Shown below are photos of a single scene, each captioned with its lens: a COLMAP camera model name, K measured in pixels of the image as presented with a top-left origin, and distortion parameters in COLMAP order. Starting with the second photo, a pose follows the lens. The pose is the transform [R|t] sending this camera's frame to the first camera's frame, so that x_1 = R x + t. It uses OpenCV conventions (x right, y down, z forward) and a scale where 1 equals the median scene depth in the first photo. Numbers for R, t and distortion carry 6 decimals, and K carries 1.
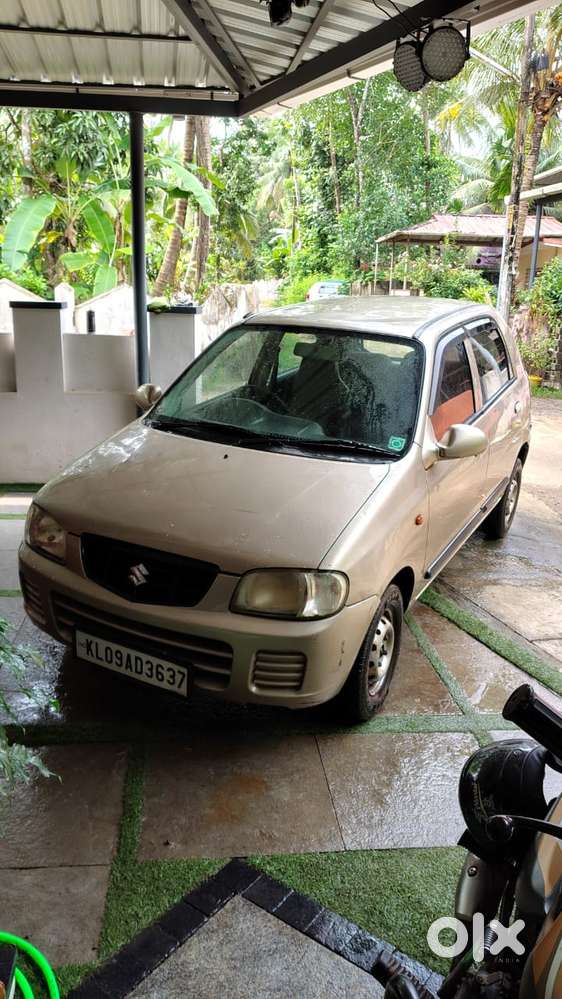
lens RADIAL K [[756.9, 0, 285.1], [0, 756.9, 503.7], [0, 0, 1]] dist [0.028036, -0.083714]
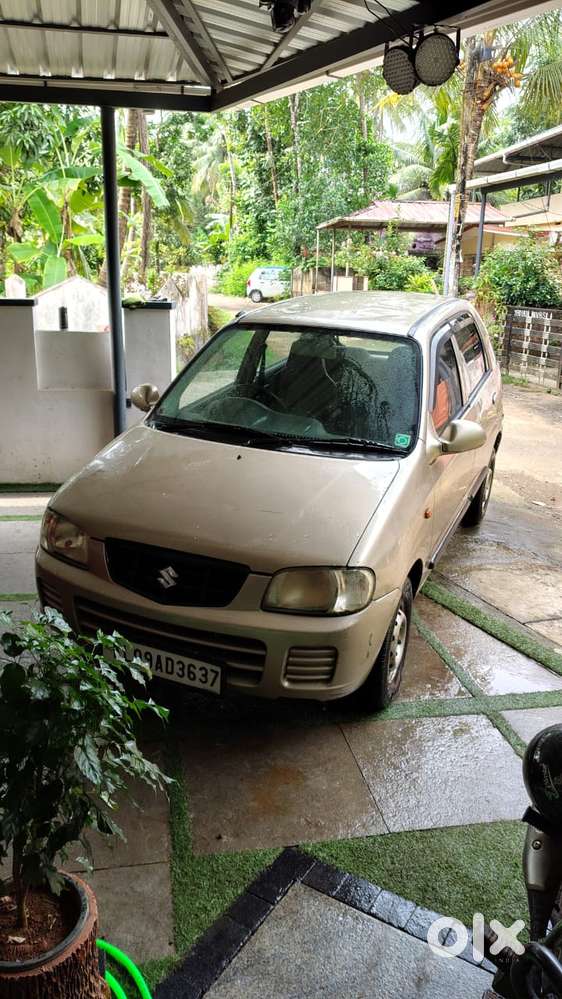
lens RADIAL K [[756.9, 0, 285.1], [0, 756.9, 503.7], [0, 0, 1]] dist [0.028036, -0.083714]
pose [[0.996438, -0.030269, 0.078703, -0.092638], [0.028794, 0.999389, 0.019806, -0.017049], [-0.079255, -0.017469, 0.996701, -0.020632]]
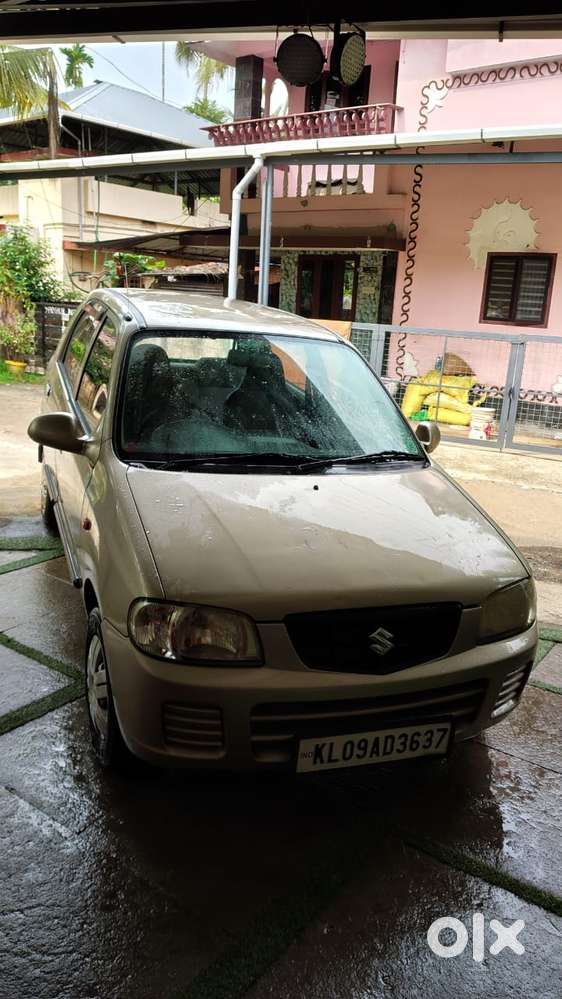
lens RADIAL K [[773.6, 0, 281.0], [0, 773.6, 499.5], [0, 0, 1]] dist [0.068007, -0.148327]
pose [[0.661660, -0.184887, 0.726652, -0.707949], [0.171365, 0.980761, 0.093504, -0.130593], [-0.729959, 0.062655, 0.680613, 0.398272]]
